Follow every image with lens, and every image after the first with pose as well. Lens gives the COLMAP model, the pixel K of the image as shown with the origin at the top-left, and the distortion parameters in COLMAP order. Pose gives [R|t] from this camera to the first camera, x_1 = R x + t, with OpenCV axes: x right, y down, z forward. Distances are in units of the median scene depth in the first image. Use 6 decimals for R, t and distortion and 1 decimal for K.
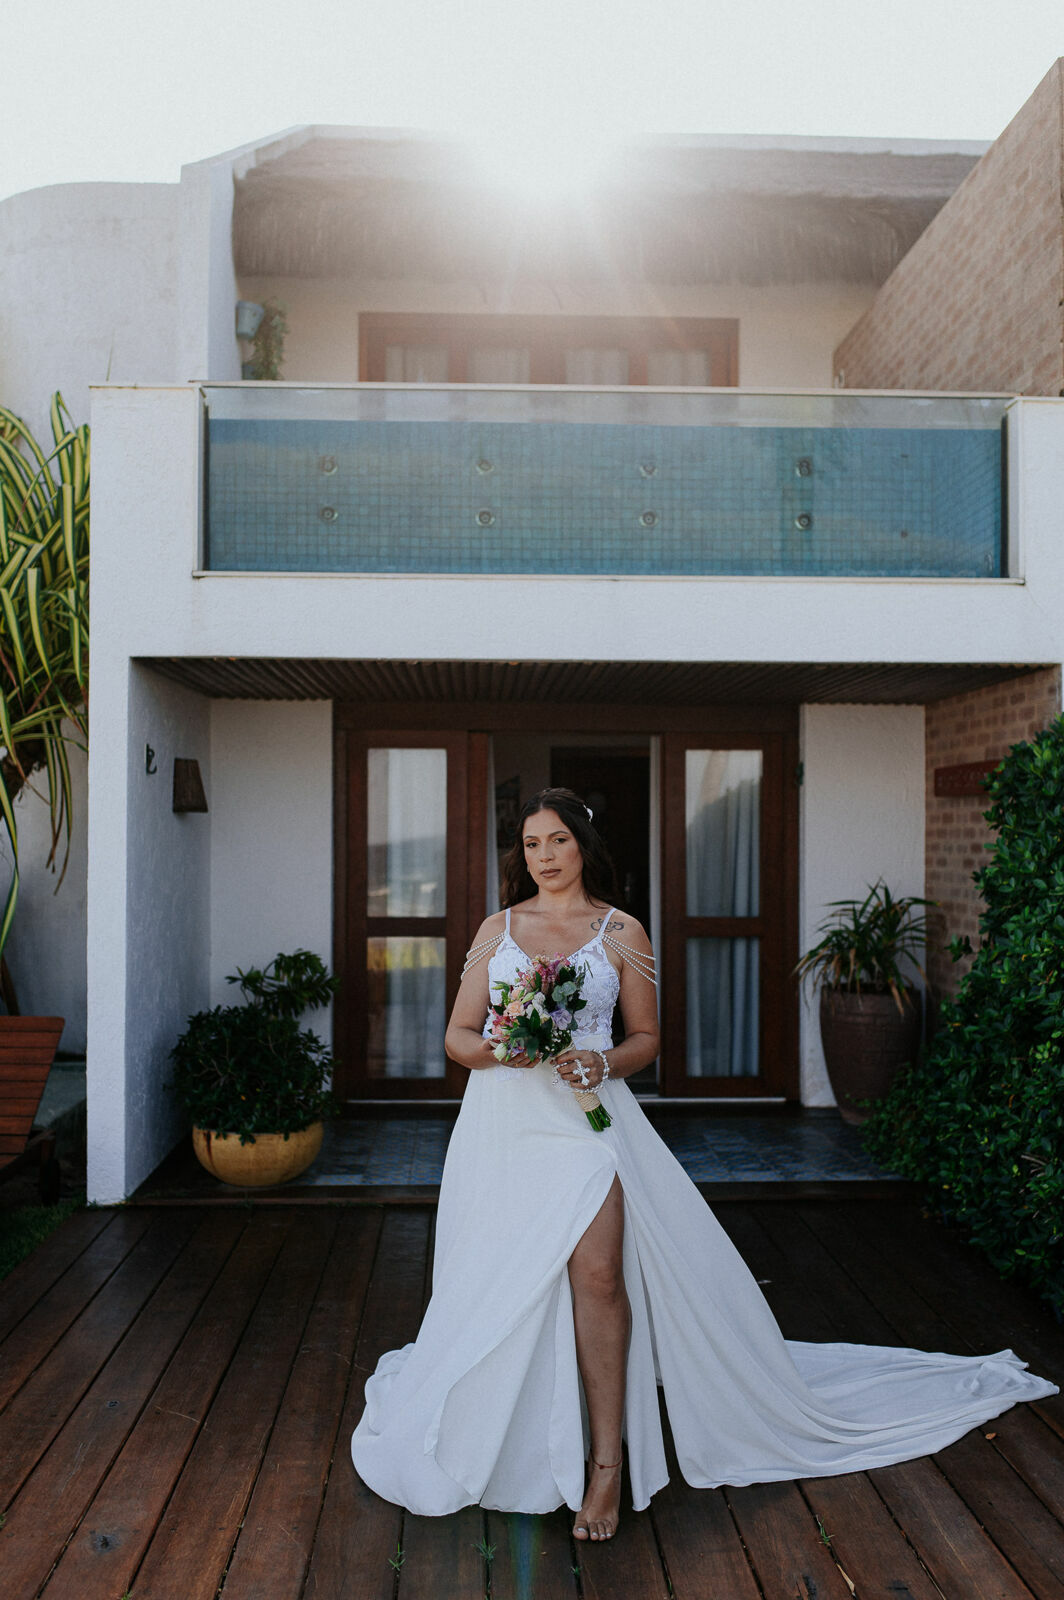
lens RADIAL K [[1558.9, 0, 538.5], [0, 1558.9, 825.7], [0, 0, 1]] dist [-0.003194, 0.003746]
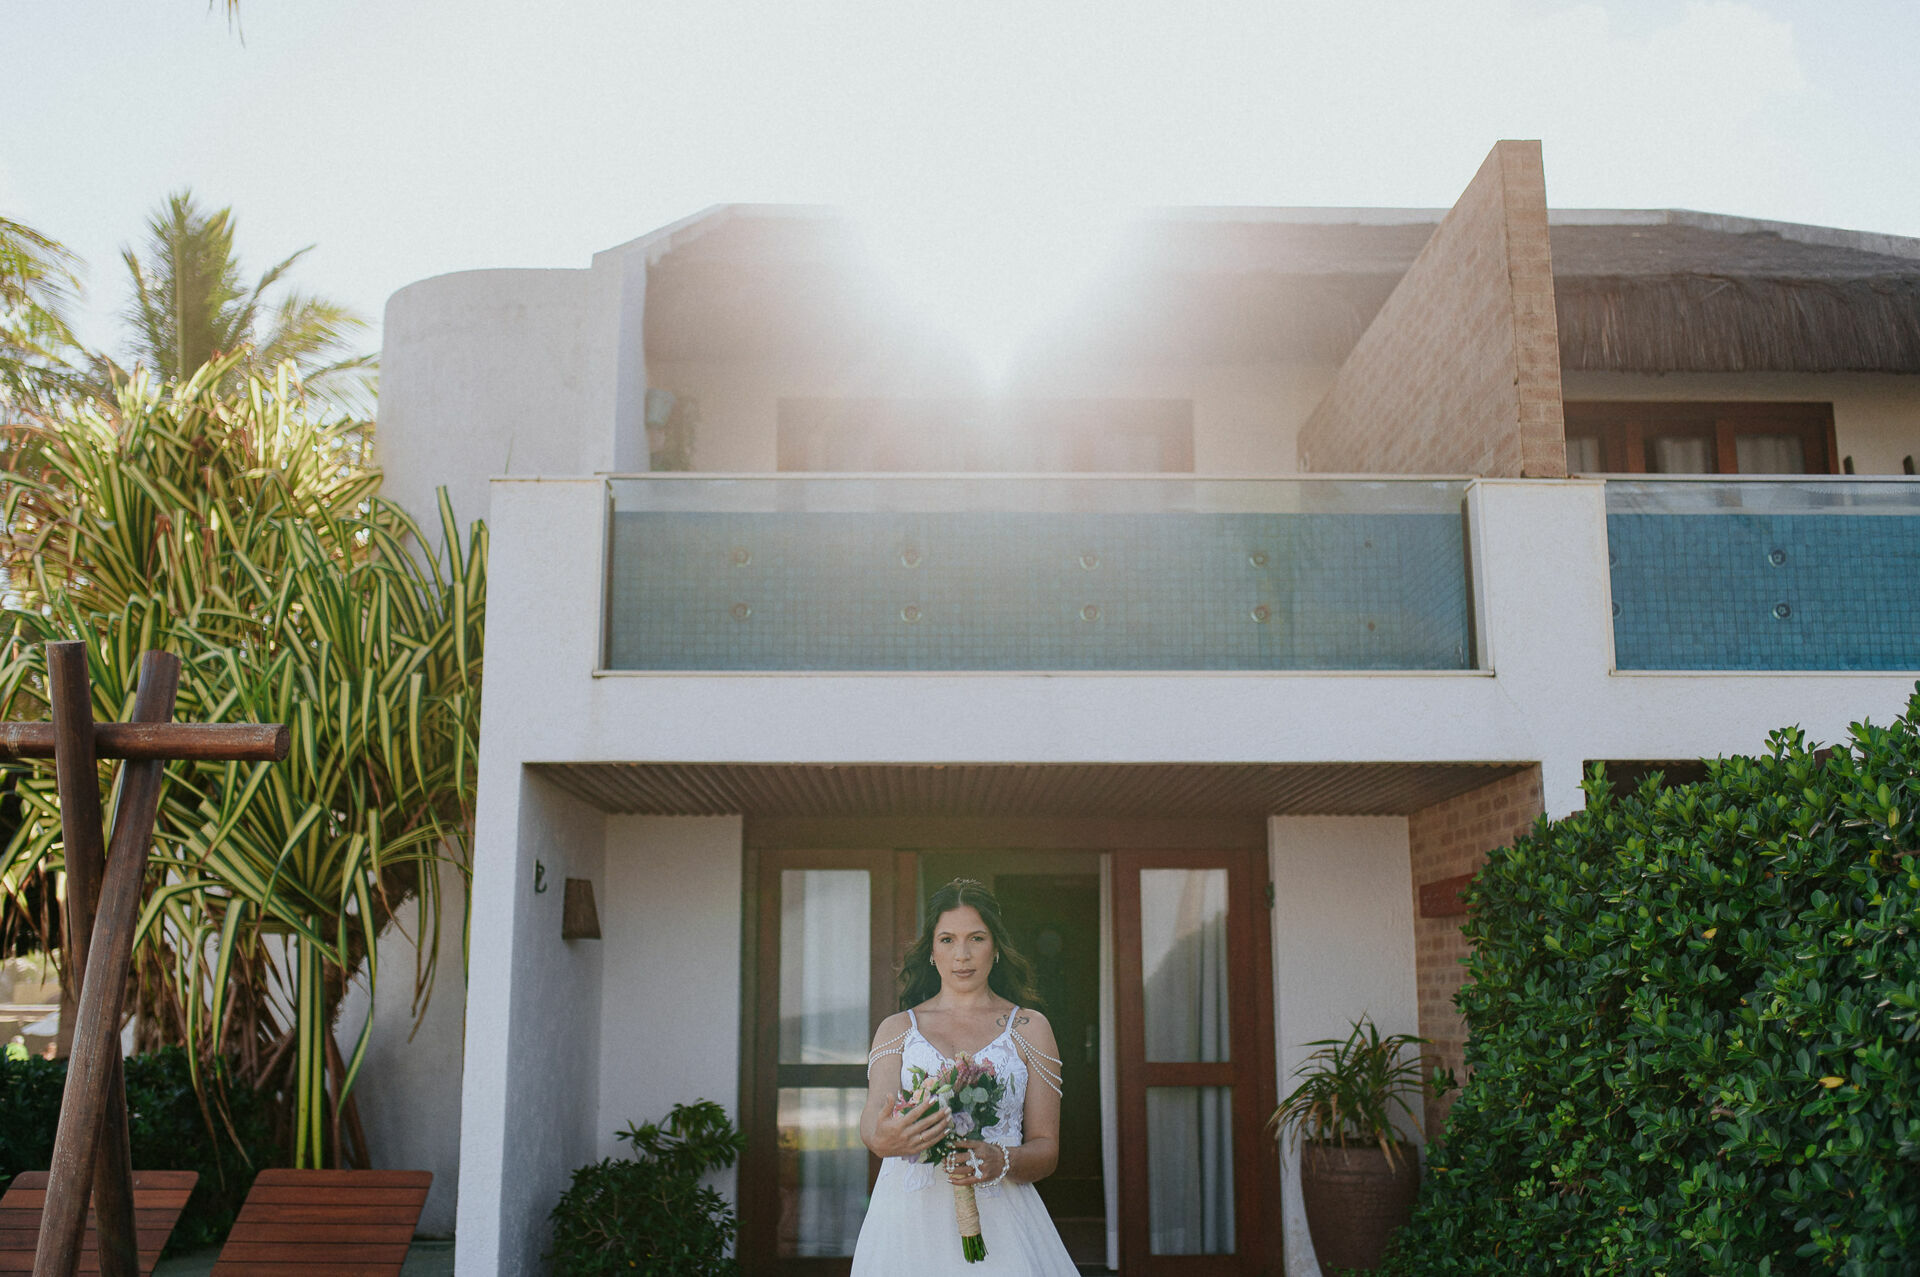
lens RADIAL K [[1911.3, 0, 960.0], [0, 1911.3, 638.5], [0, 0, 1]] dist [-0.005339, 0.008871]
pose [[0.999721, -0.009849, -0.021466, 0.019140], [0.005664, 0.982352, -0.186955, 0.028559], [0.022928, 0.186781, 0.982134, -0.104425]]
